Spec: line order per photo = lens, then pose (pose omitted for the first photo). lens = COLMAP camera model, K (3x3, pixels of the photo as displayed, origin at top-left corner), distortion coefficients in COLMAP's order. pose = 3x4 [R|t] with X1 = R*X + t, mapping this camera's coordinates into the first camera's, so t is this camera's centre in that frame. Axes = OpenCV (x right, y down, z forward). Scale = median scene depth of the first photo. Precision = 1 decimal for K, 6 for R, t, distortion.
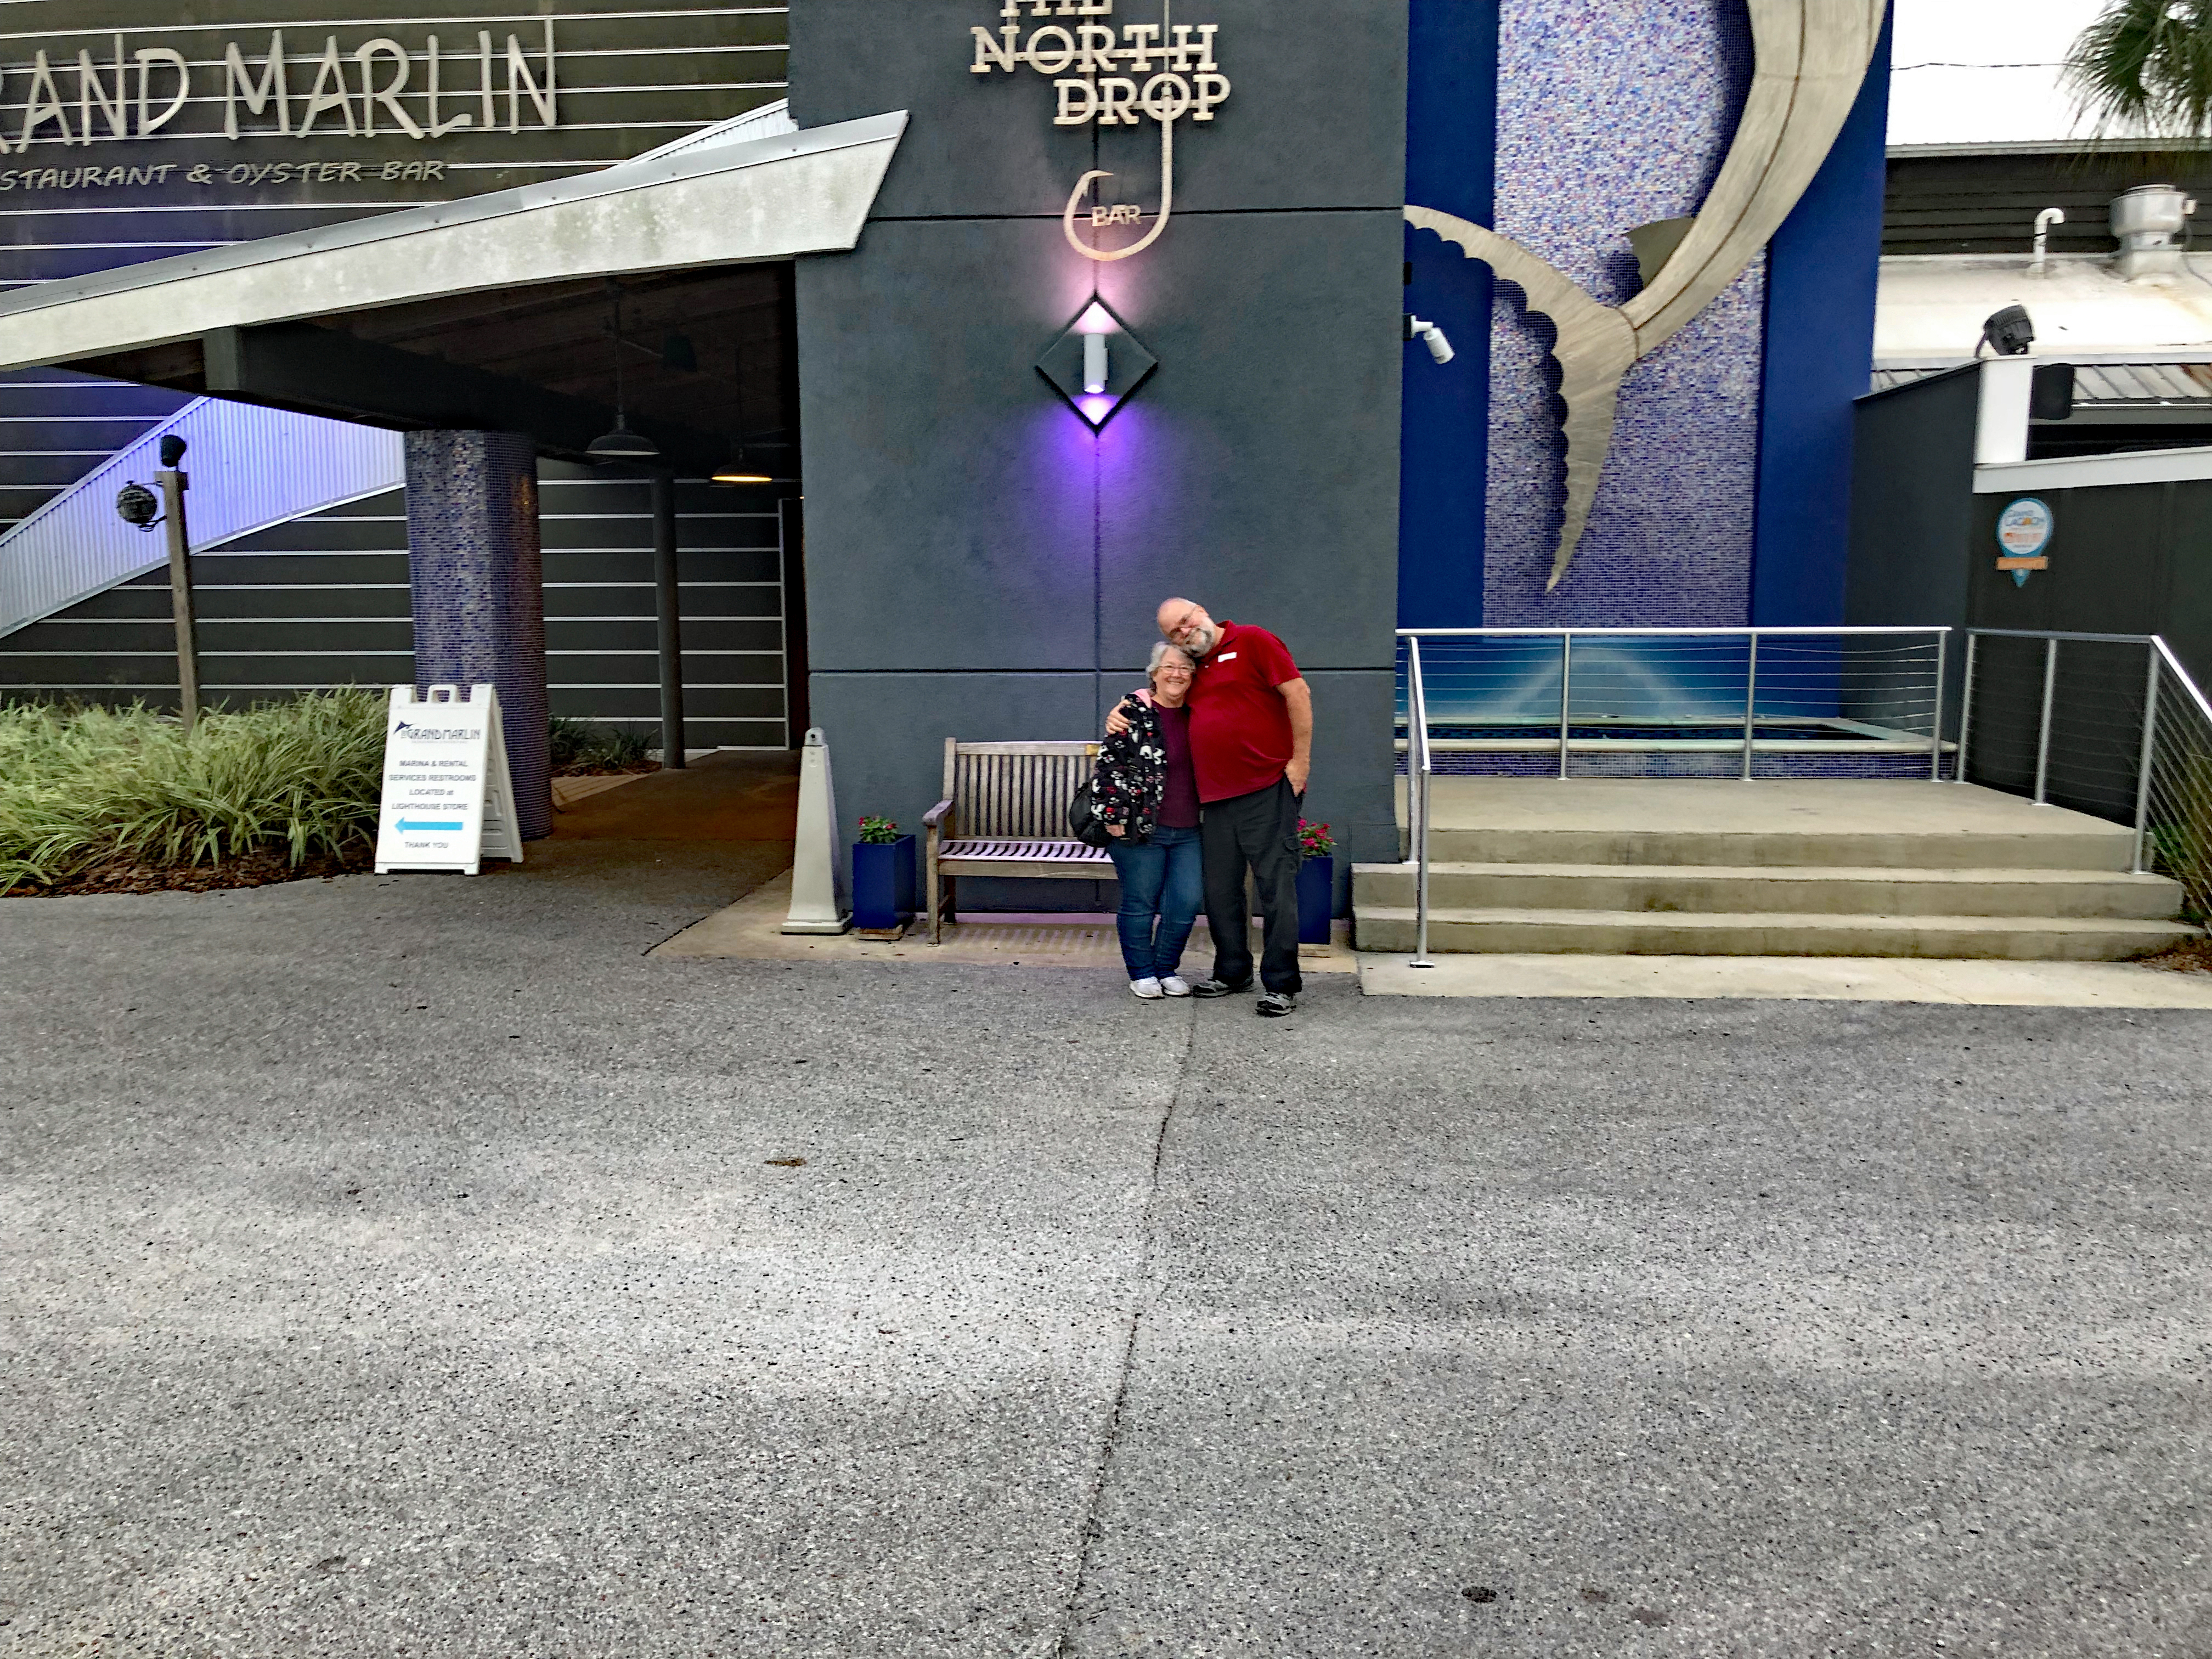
lens RADIAL K [[1813.3, 0, 1103.0], [0, 1813.3, 809.4], [0, 0, 1]] dist [0.041565, -0.044940]
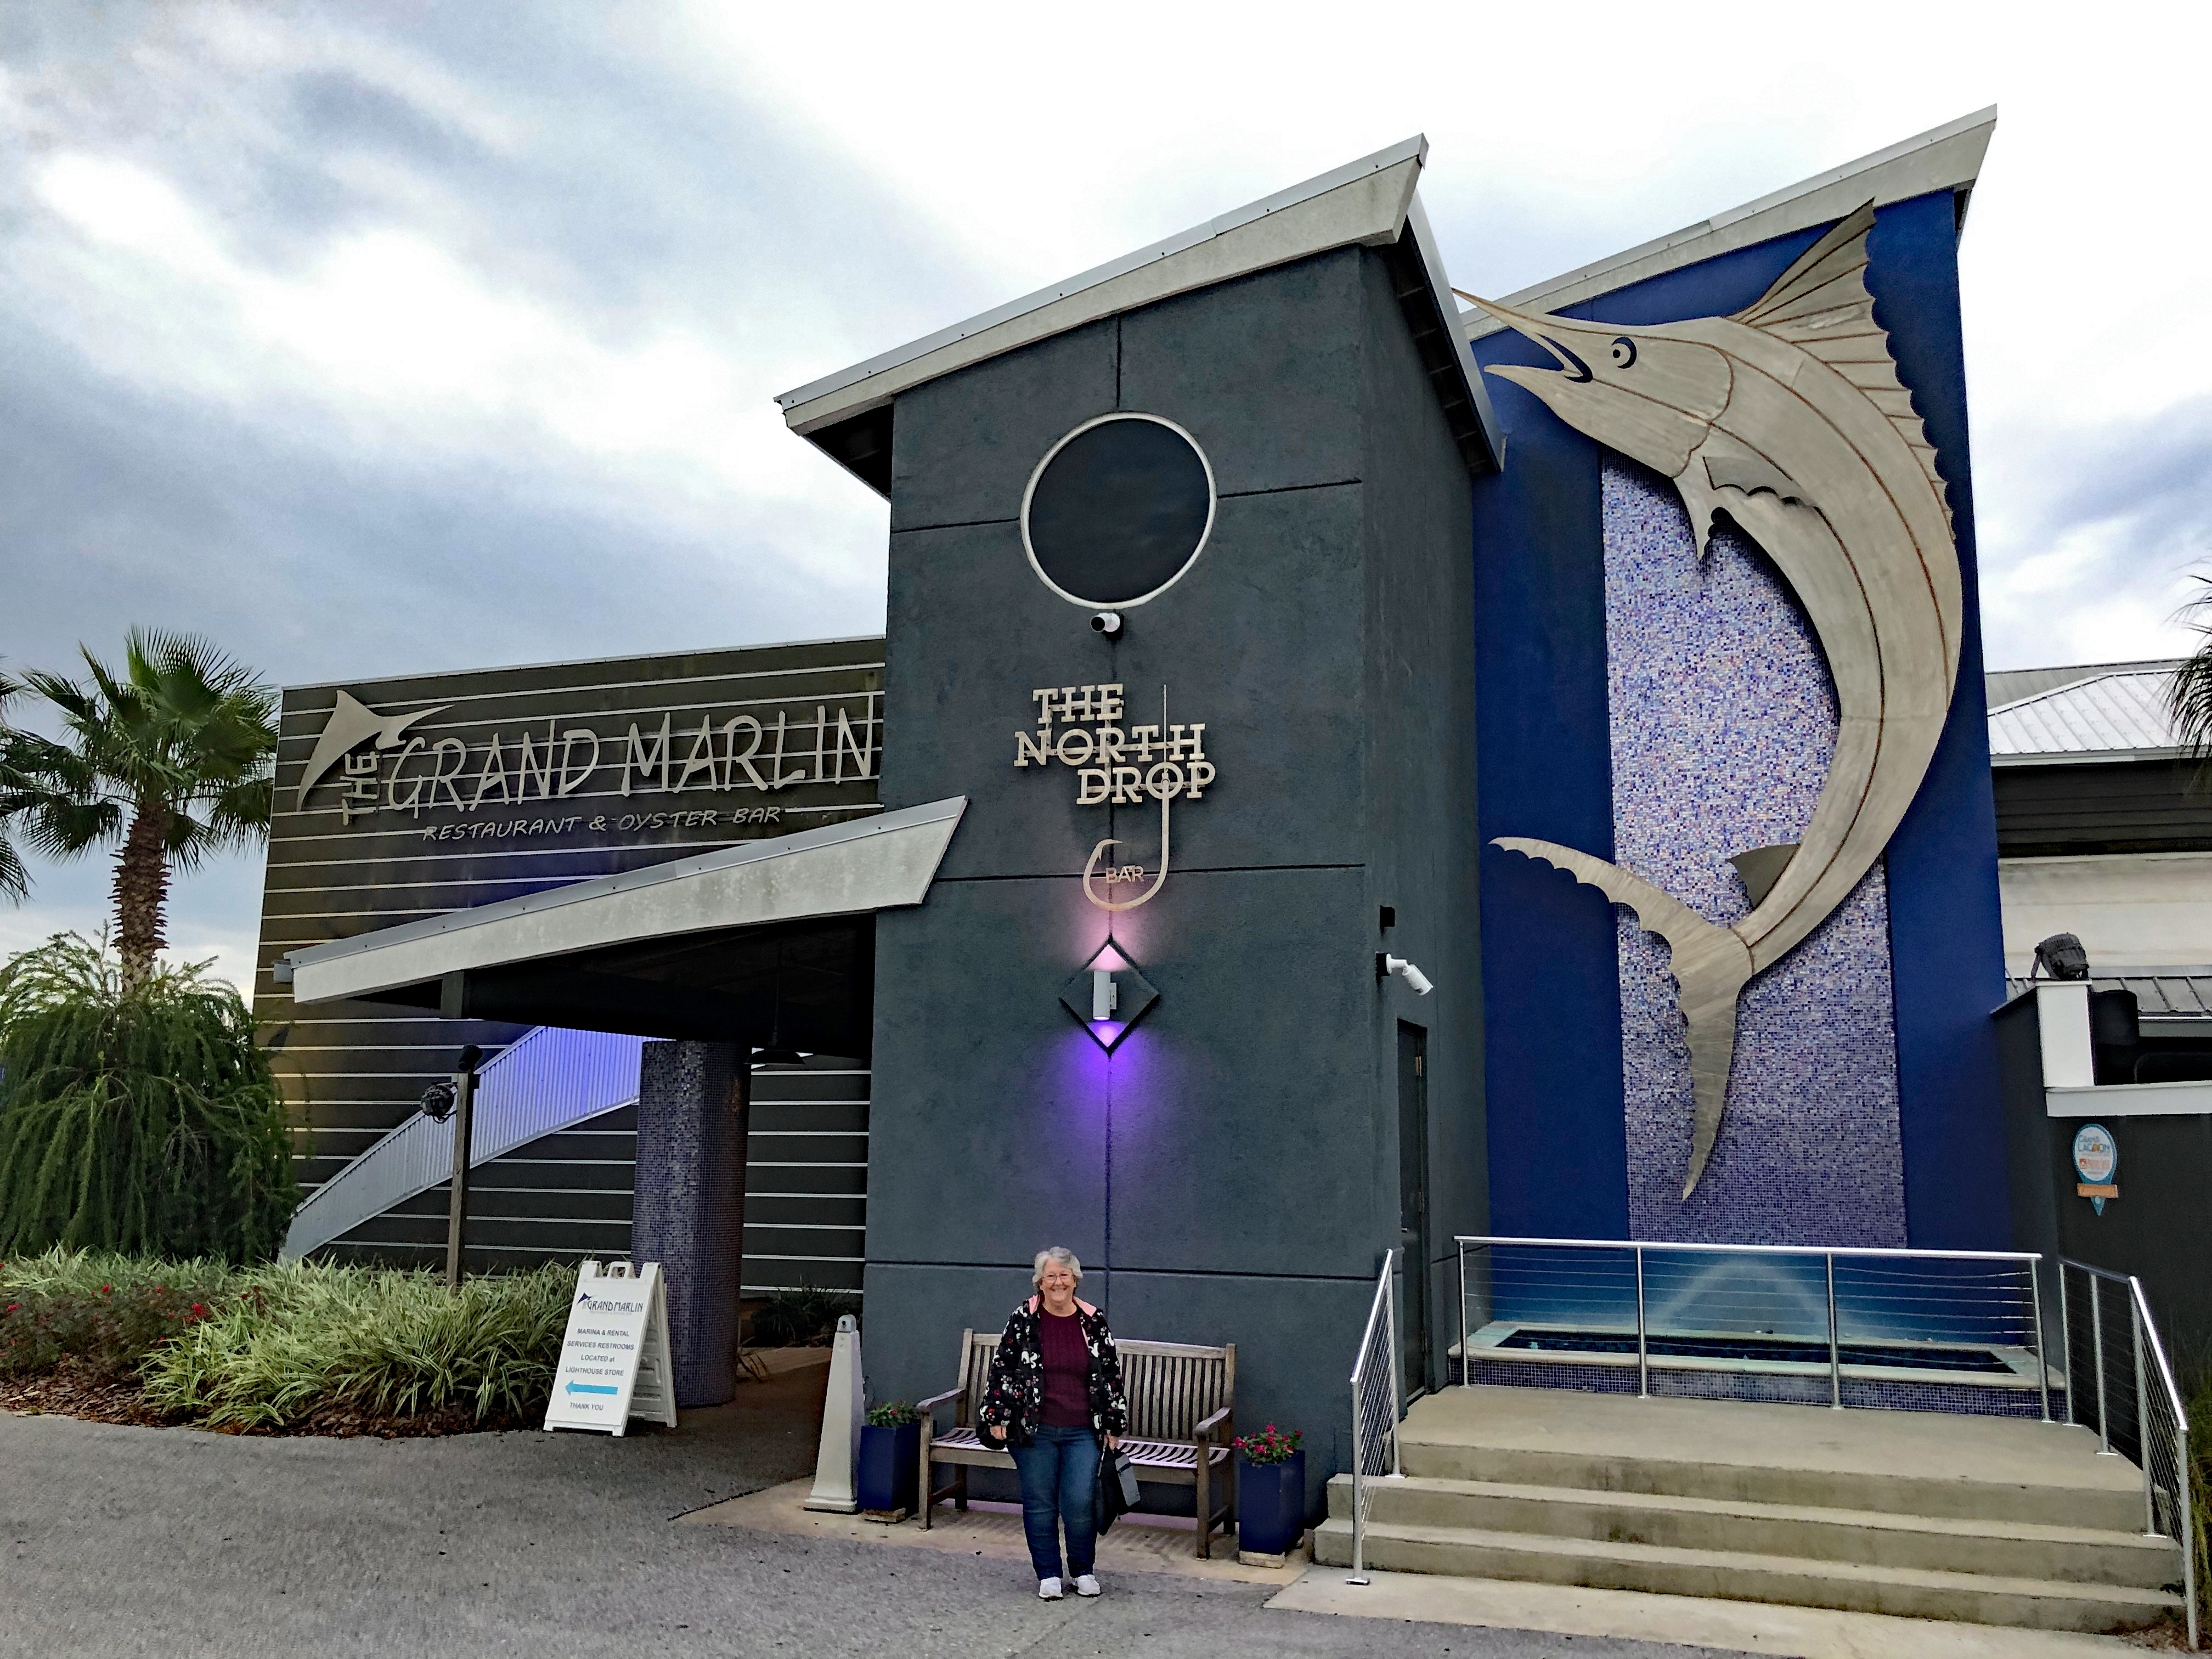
lens RADIAL K [[1813.3, 0, 1103.0], [0, 1813.3, 809.4], [0, 0, 1]] dist [0.041565, -0.044940]
pose [[0.969736, -0.026307, -0.242733, 0.226427], [-0.049367, 0.952516, -0.300459, -0.009071], [0.239111, 0.303349, 0.922391, -0.084888]]
